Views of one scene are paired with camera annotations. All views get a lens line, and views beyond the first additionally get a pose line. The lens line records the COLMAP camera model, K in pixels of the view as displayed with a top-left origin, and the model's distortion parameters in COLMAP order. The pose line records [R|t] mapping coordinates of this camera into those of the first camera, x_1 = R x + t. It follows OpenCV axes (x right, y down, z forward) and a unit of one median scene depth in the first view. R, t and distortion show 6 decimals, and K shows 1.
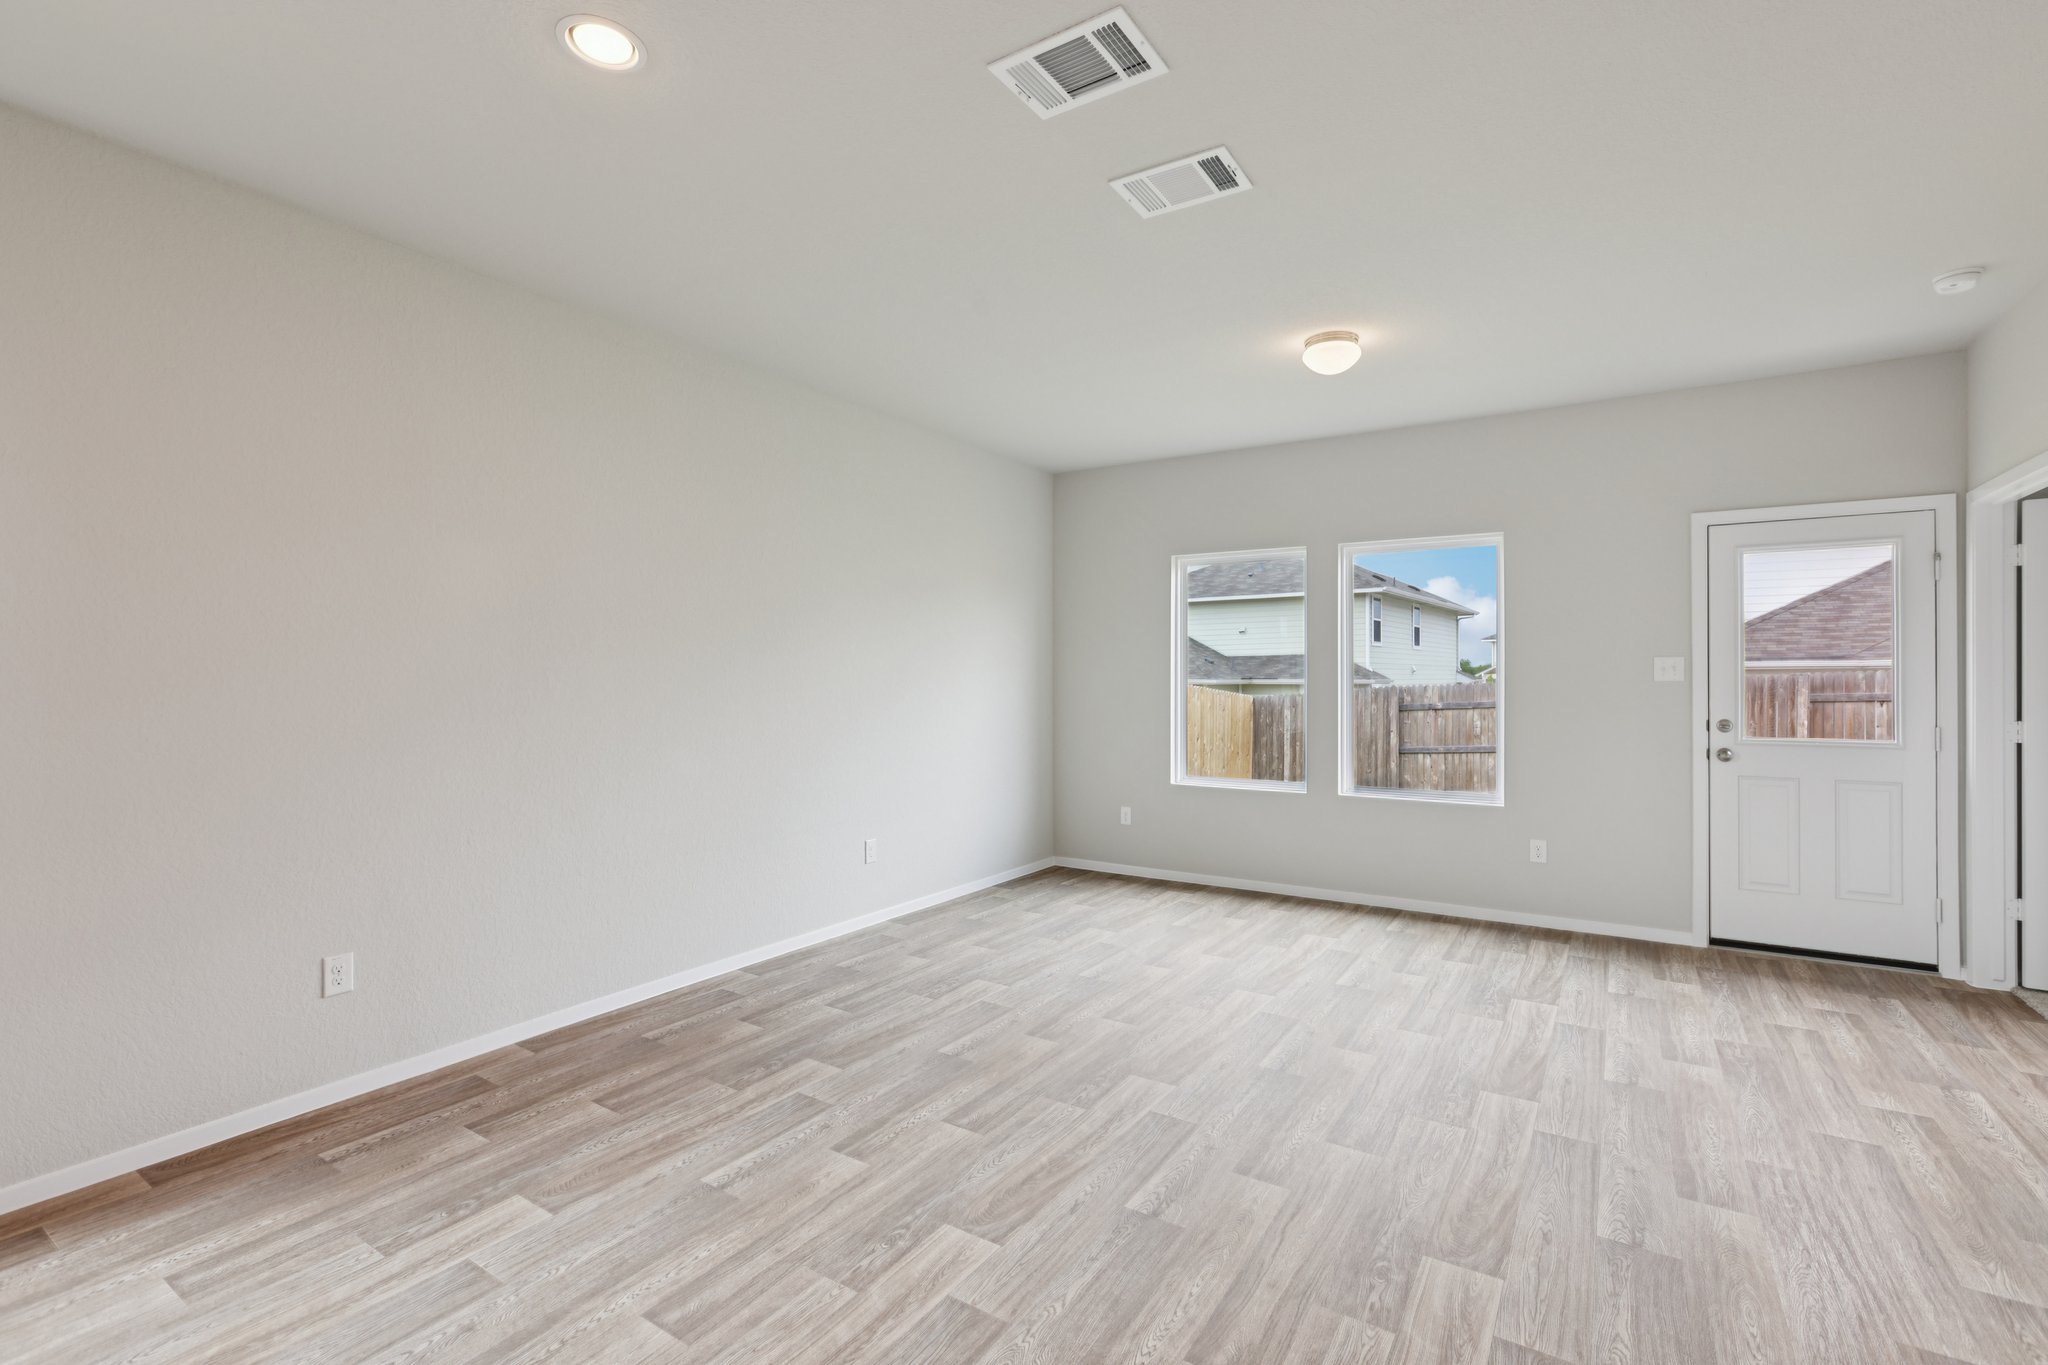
lens RADIAL K [[925.0, 0, 1025.4], [0, 925.0, 673.2], [0, 0, 1]] dist [0.000892, 0.000649]
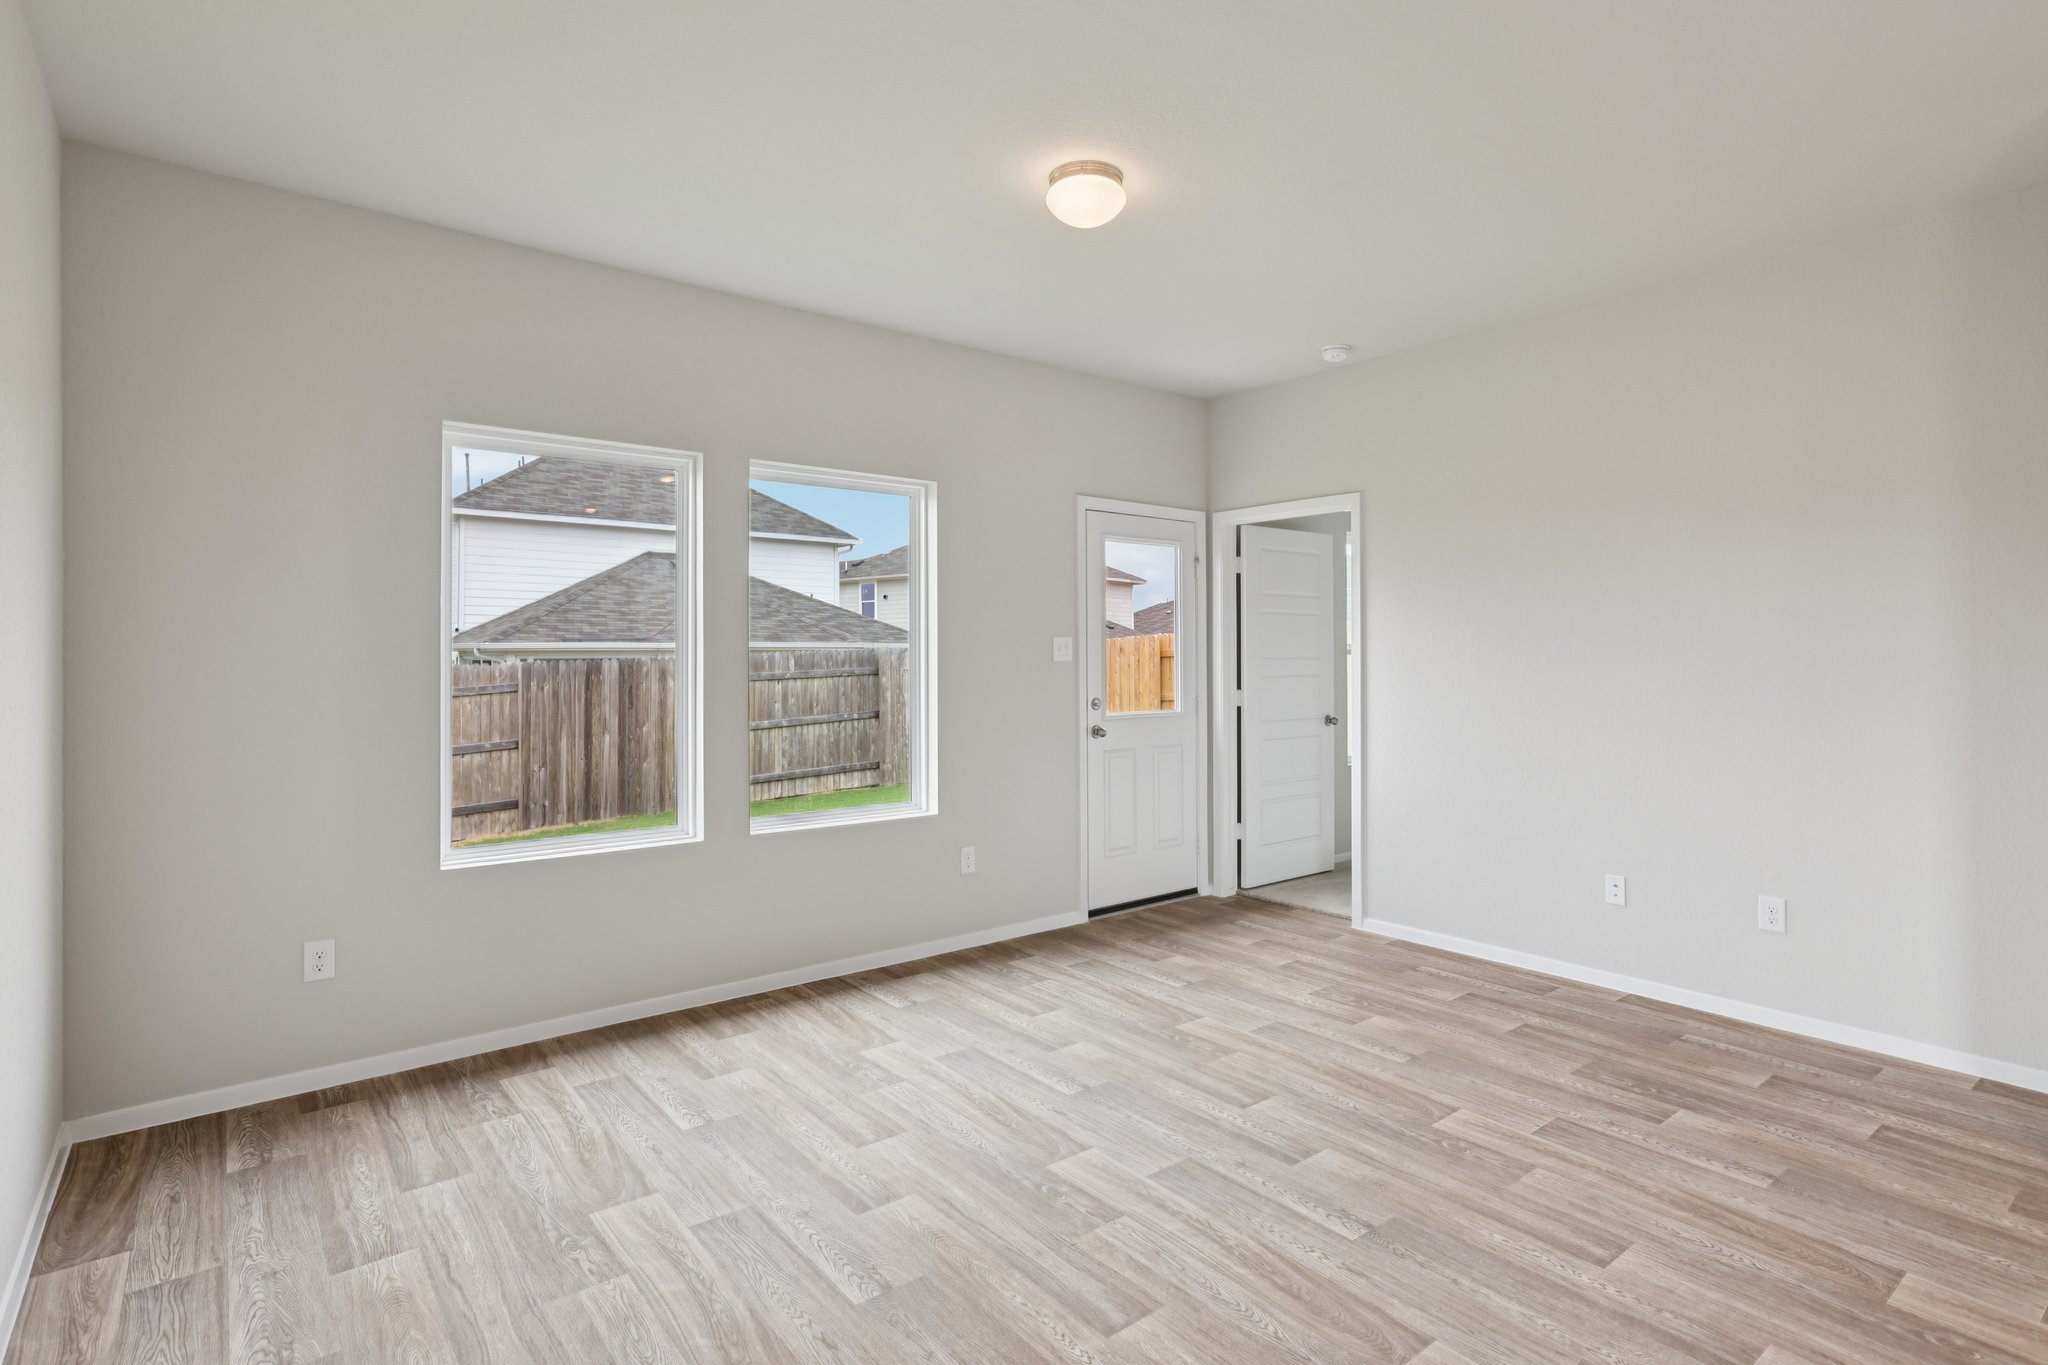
lens RADIAL K [[1039.1, 0, 1070.5], [0, 1039.1, 652.9], [0, 0, 1]] dist [-0.000939, 0.014202]
pose [[0.310380, 0.003259, 0.950607, -0.373936], [-0.001193, 0.999995, -0.003039, 0.003341], [-0.950612, -0.000190, 0.310383, 0.682297]]
